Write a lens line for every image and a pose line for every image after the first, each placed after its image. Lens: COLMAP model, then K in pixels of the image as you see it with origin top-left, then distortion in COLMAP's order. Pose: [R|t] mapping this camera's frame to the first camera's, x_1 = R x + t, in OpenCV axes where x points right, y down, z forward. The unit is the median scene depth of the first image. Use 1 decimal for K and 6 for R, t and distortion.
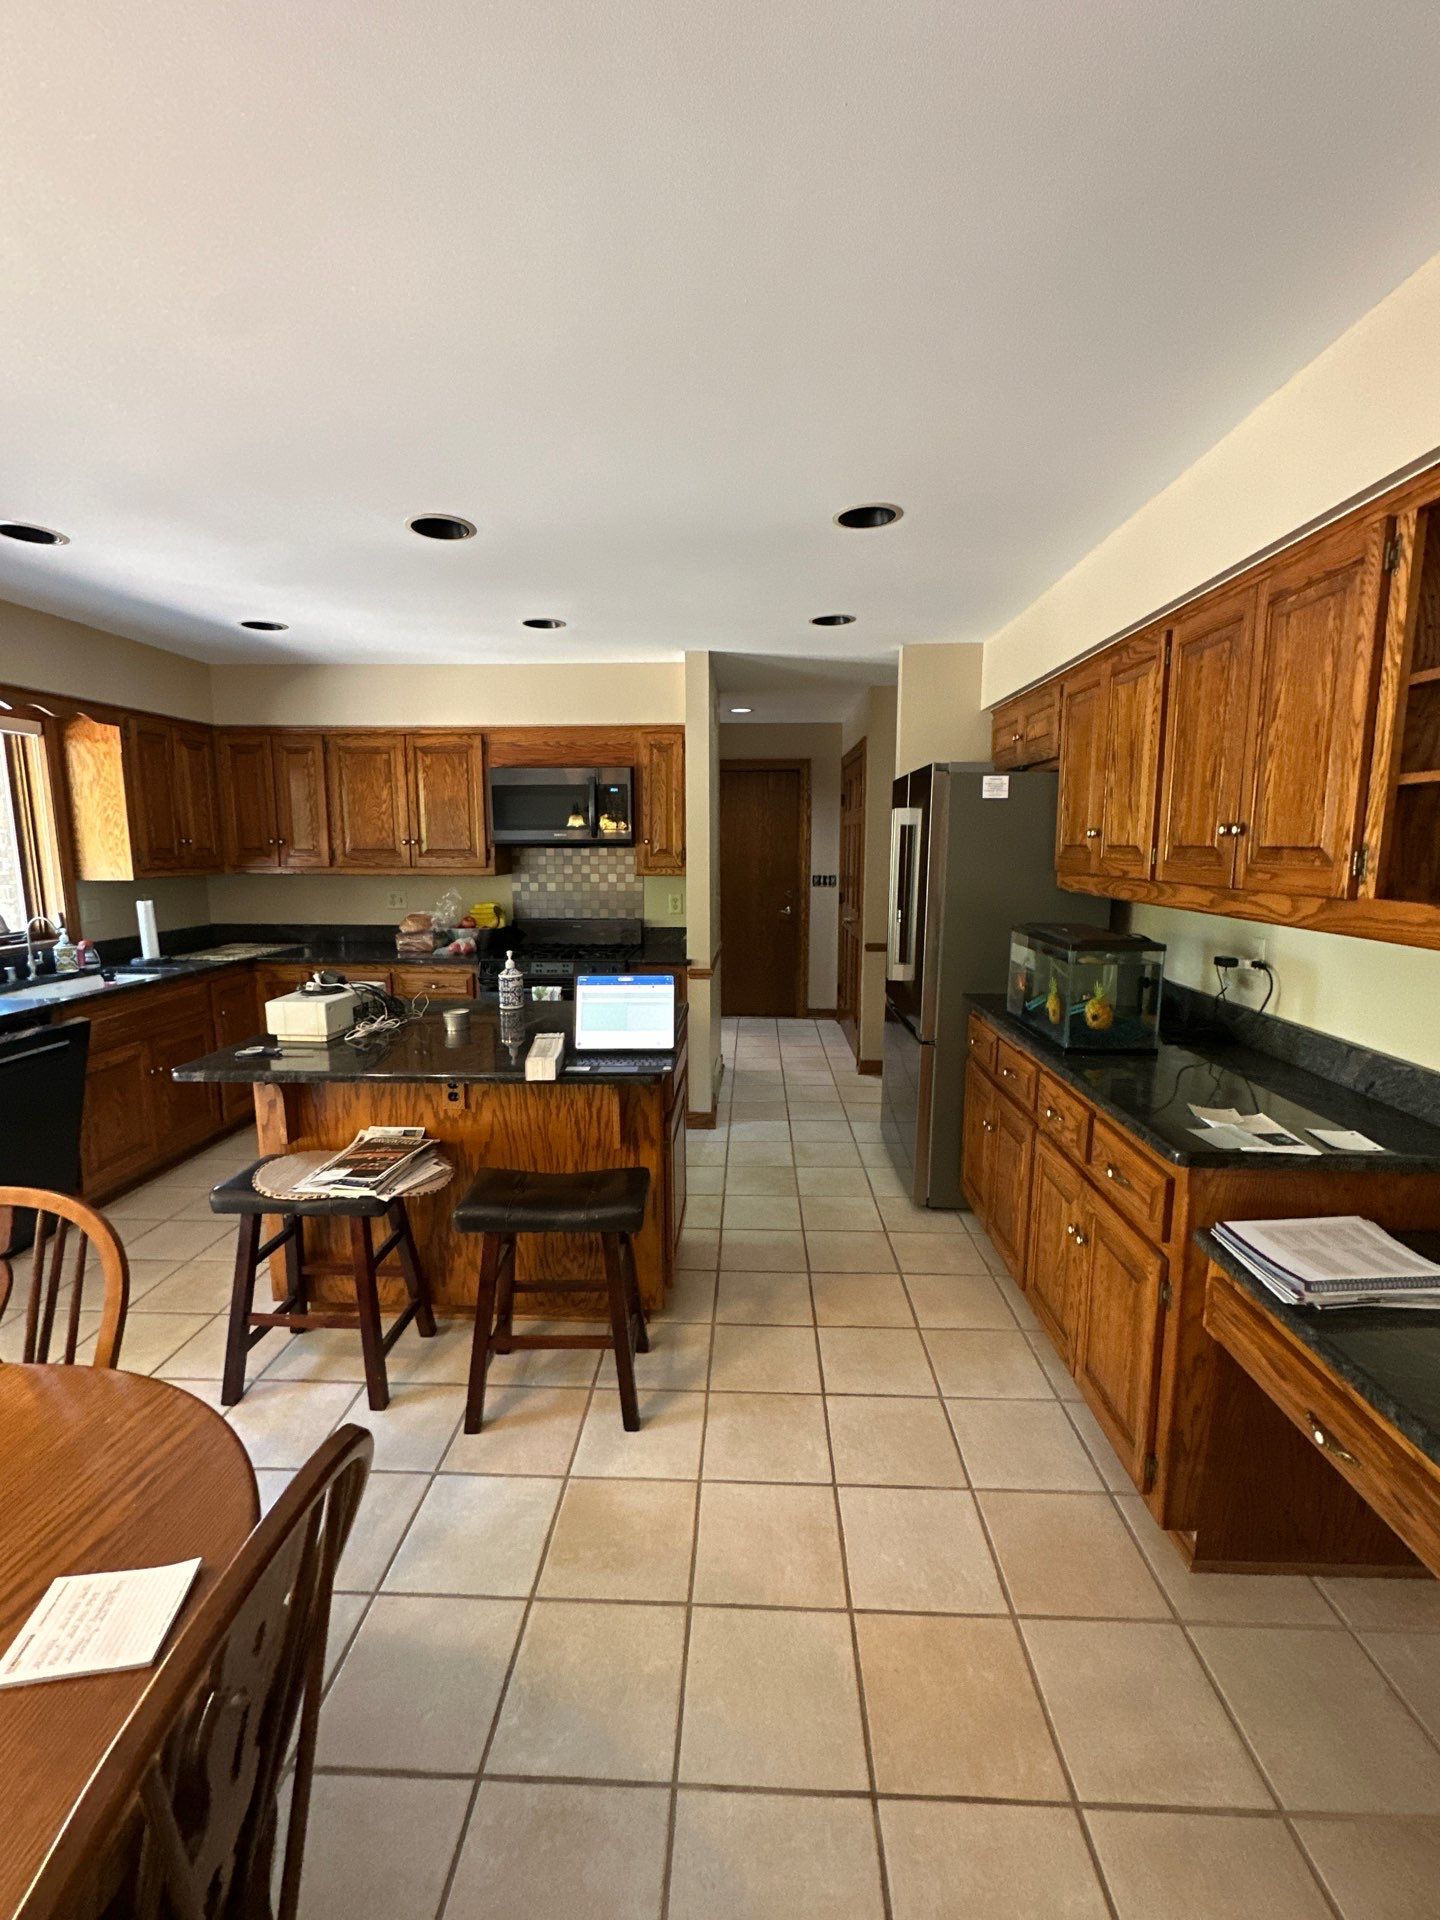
lens RADIAL K [[820.6, 0, 720.0], [0, 820.6, 960.0], [0, 0, 1]] dist [-0.001161, -0.000020]
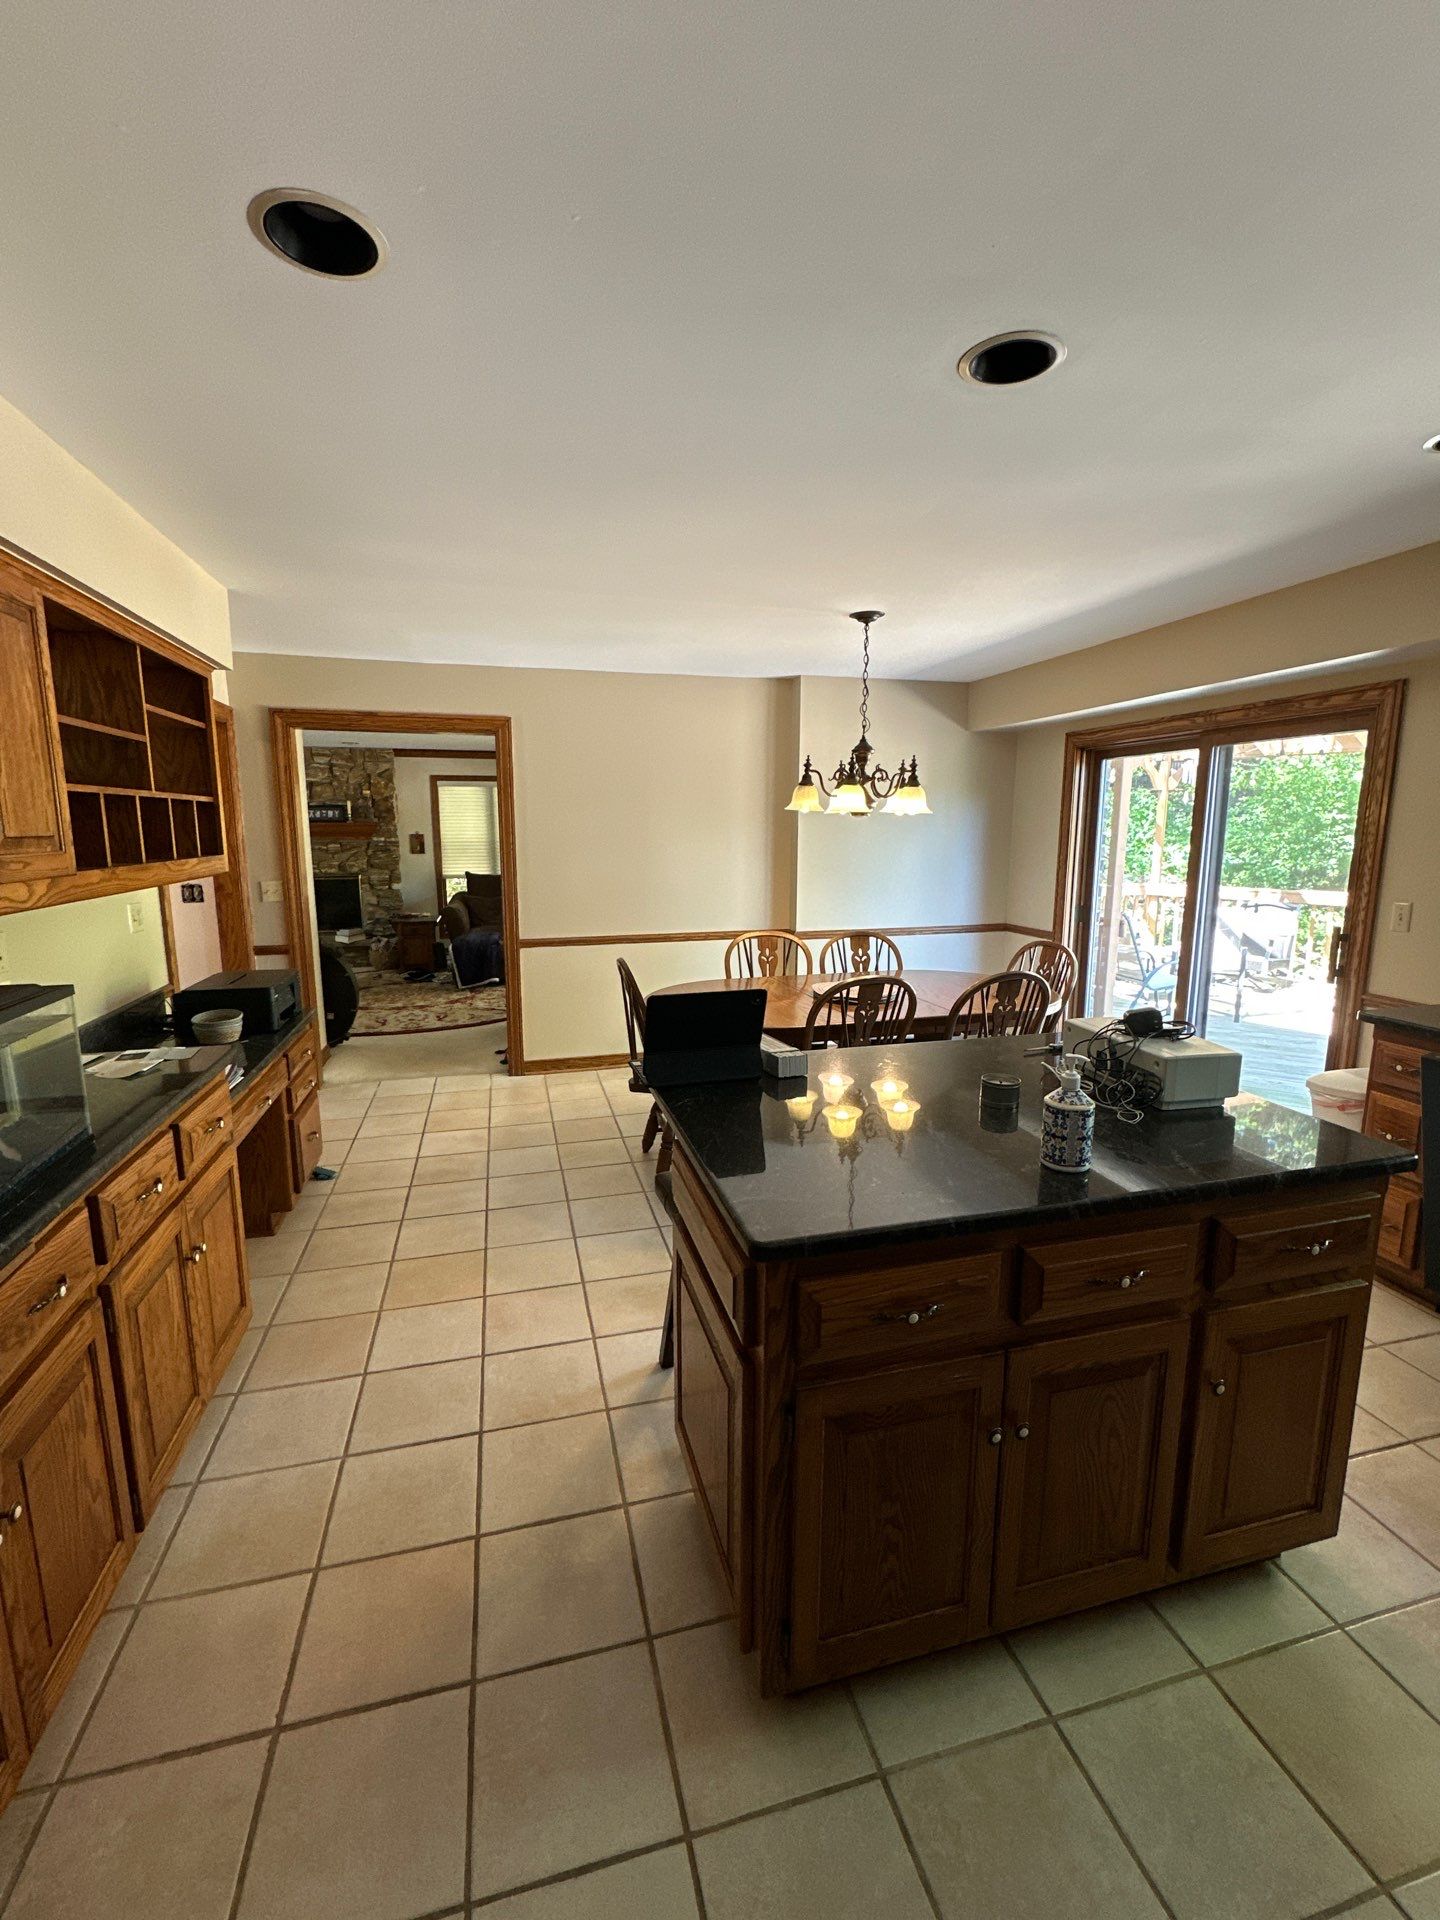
lens RADIAL K [[820.6, 0, 720.0], [0, 820.6, 960.0], [0, 0, 1]] dist [-0.001161, -0.000020]
pose [[-0.954778, 0.046302, -0.293692, 0.124223], [-0.045493, 0.953417, 0.298204, -0.281471], [0.293818, 0.298079, -0.908196, 1.870052]]
